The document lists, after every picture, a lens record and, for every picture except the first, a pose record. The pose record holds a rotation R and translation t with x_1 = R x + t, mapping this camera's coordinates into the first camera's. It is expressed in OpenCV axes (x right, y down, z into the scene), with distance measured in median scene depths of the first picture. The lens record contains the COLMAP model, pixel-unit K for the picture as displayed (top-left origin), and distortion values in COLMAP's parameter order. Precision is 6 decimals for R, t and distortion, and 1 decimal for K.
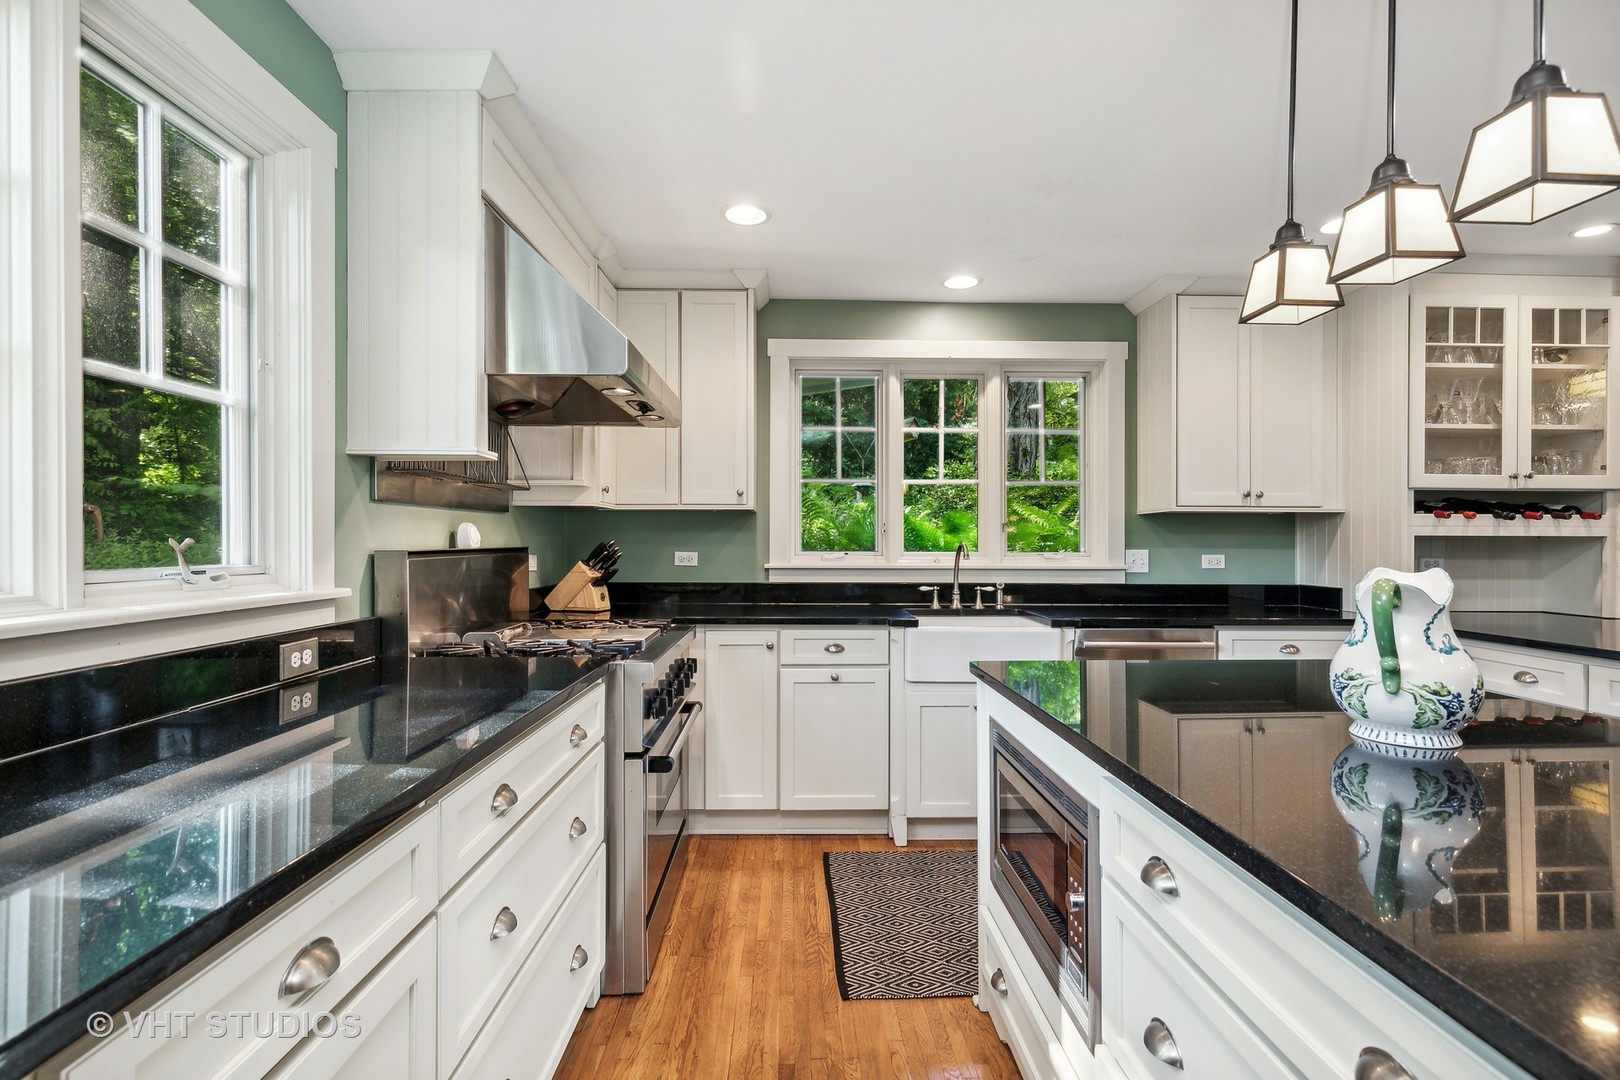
lens RADIAL K [[738.1, 0, 818.3], [0, 738.1, 532.0], [0, 0, 1]] dist [0.019953, -0.000287]
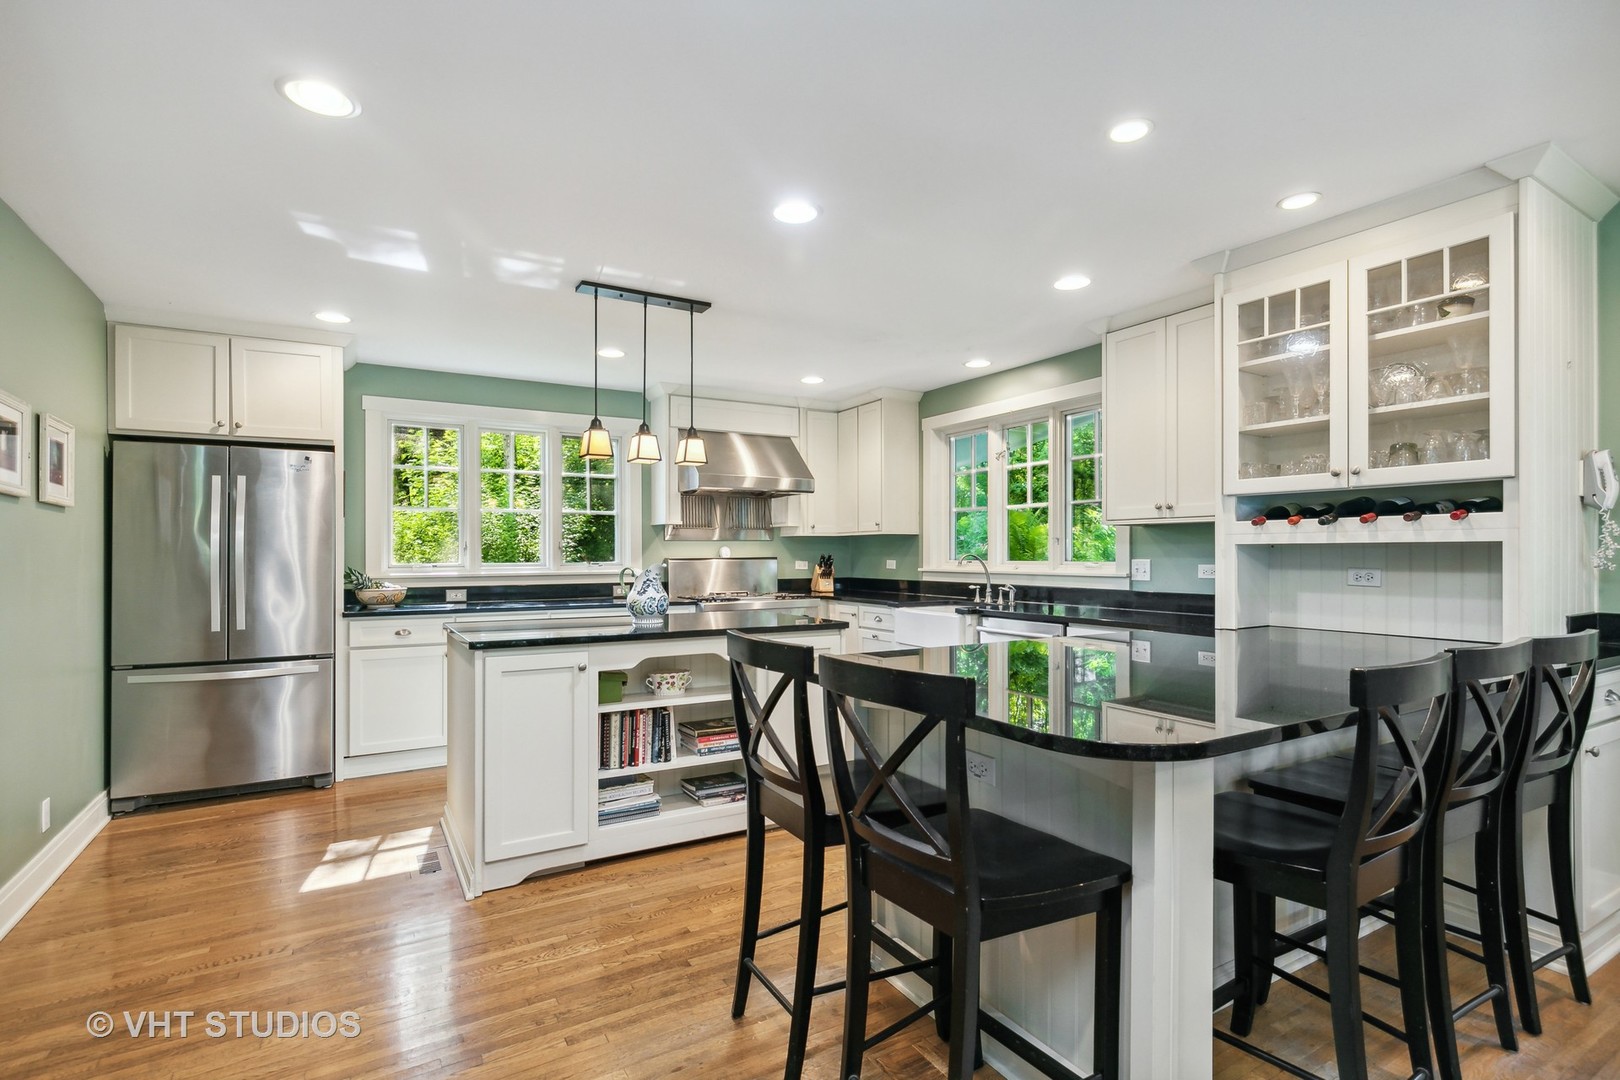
lens RADIAL K [[773.0, 0, 815.8], [0, 773.0, 556.4], [0, 0, 1]] dist [-0.003912, 0.000133]
pose [[0.482904, -0.002284, -0.875670, 1.358521], [0.016723, 0.999838, 0.006614, 0.004649], [0.875513, -0.017838, 0.482864, 0.045036]]
